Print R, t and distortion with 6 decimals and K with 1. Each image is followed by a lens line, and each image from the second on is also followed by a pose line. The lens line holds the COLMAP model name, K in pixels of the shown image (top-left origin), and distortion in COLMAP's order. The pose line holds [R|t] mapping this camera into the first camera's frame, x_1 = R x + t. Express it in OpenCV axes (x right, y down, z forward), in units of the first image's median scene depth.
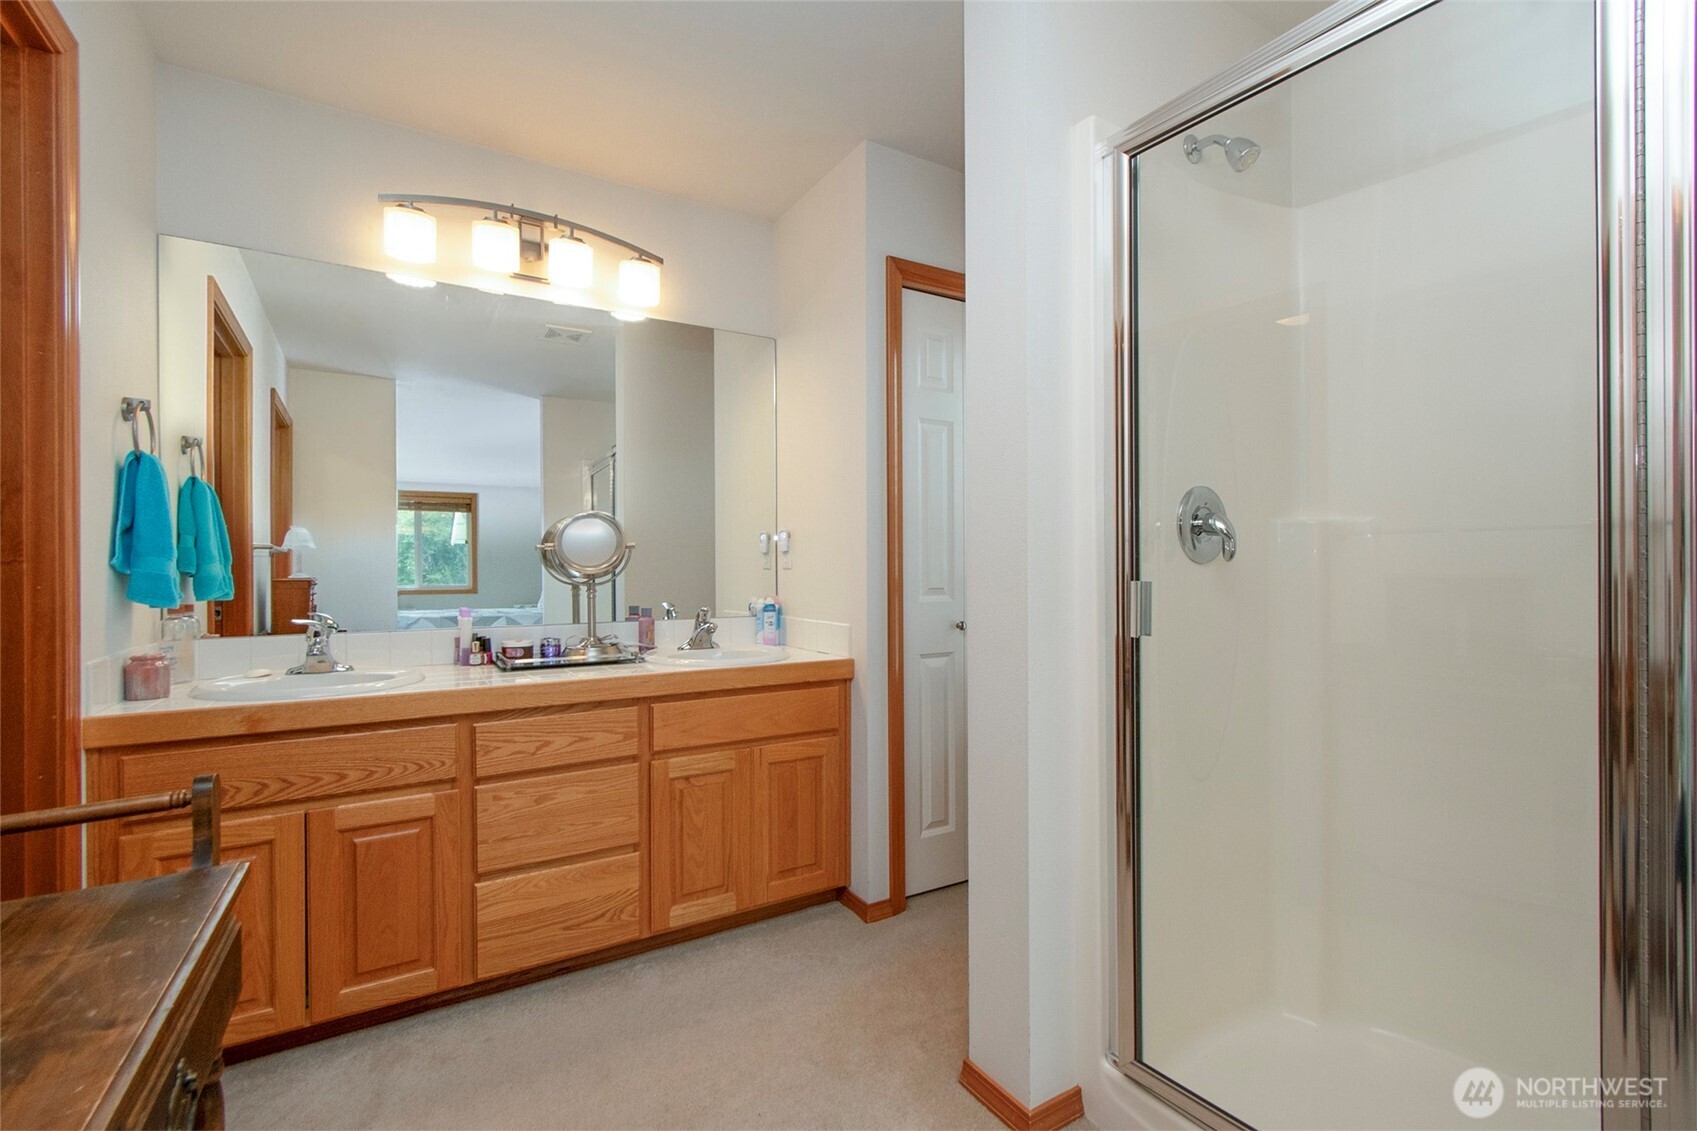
lens RADIAL K [[754.3, 0, 851.0], [0, 754.3, 570.2], [0, 0, 1]] dist [0.001660, -0.000406]
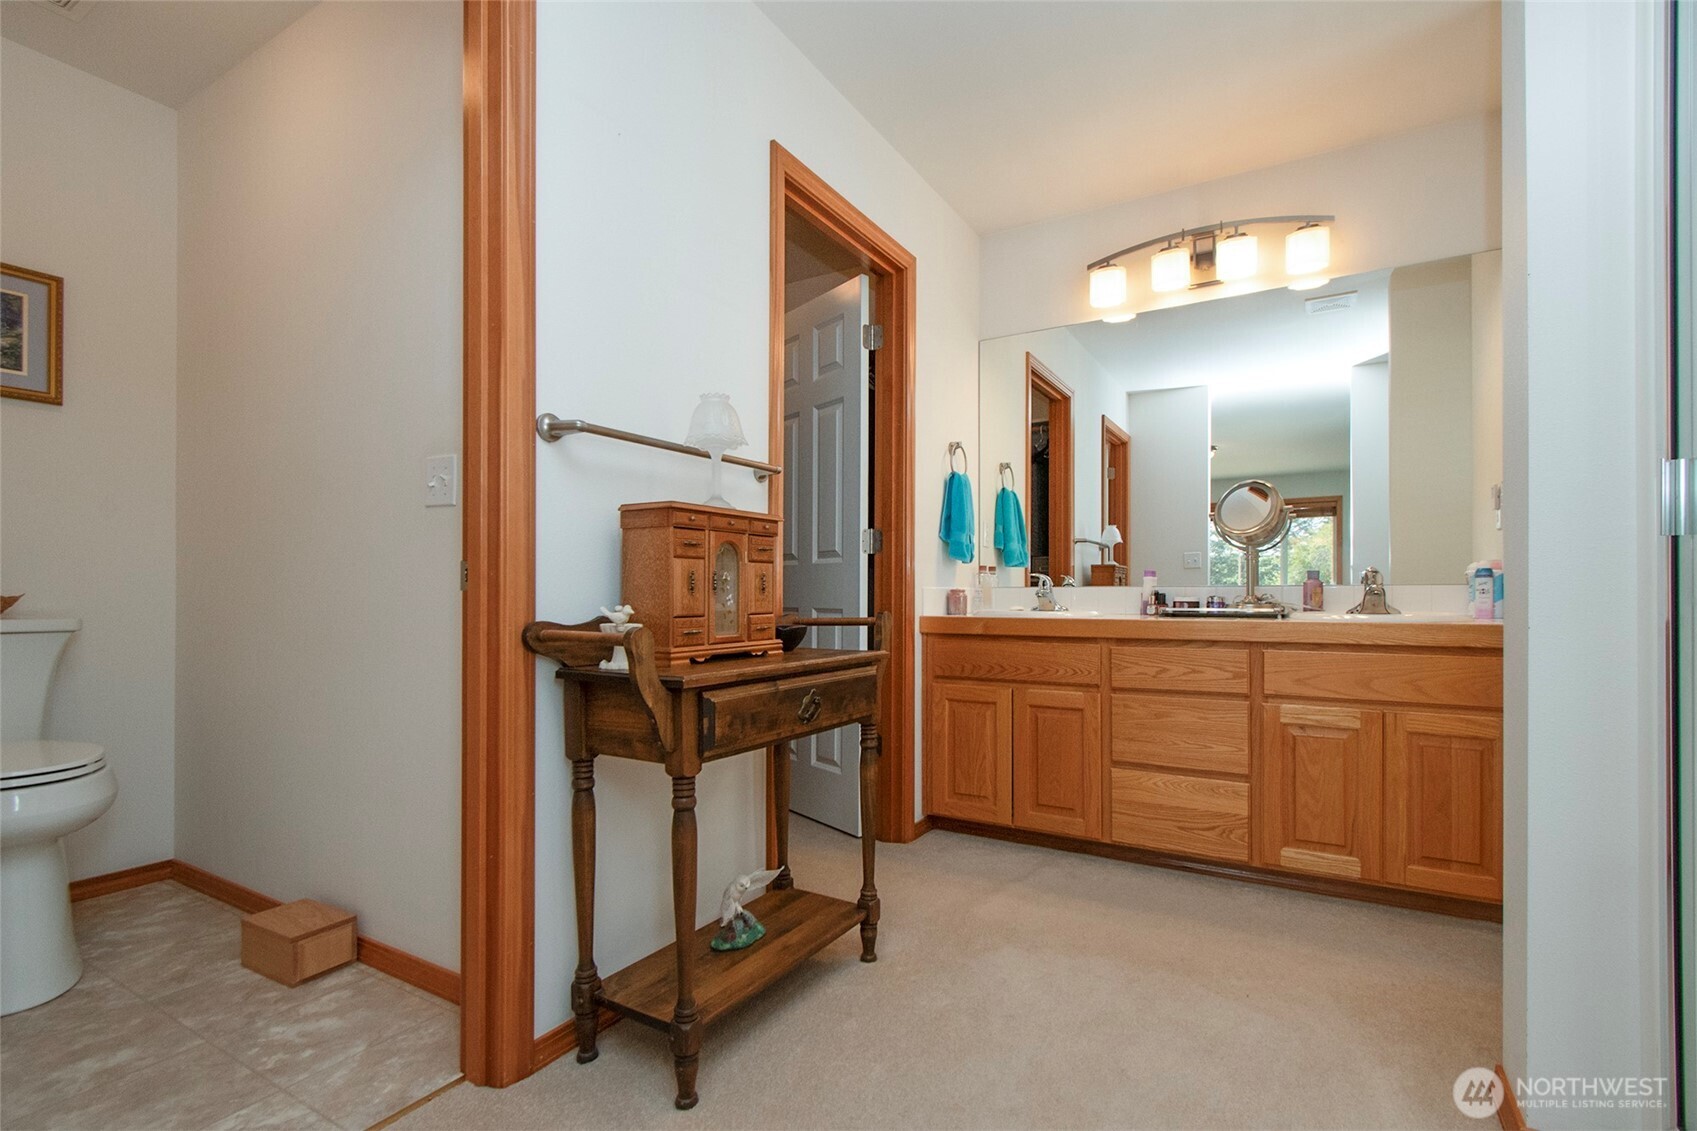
lens RADIAL K [[754.3, 0, 844.5], [0, 754.3, 577.6], [0, 0, 1]] dist [0.001660, -0.000406]
pose [[0.462368, -0.005544, -0.886671, 0.405001], [-0.004167, 0.999956, -0.008425, 0.086130], [0.886679, 0.007590, 0.462324, -0.020484]]
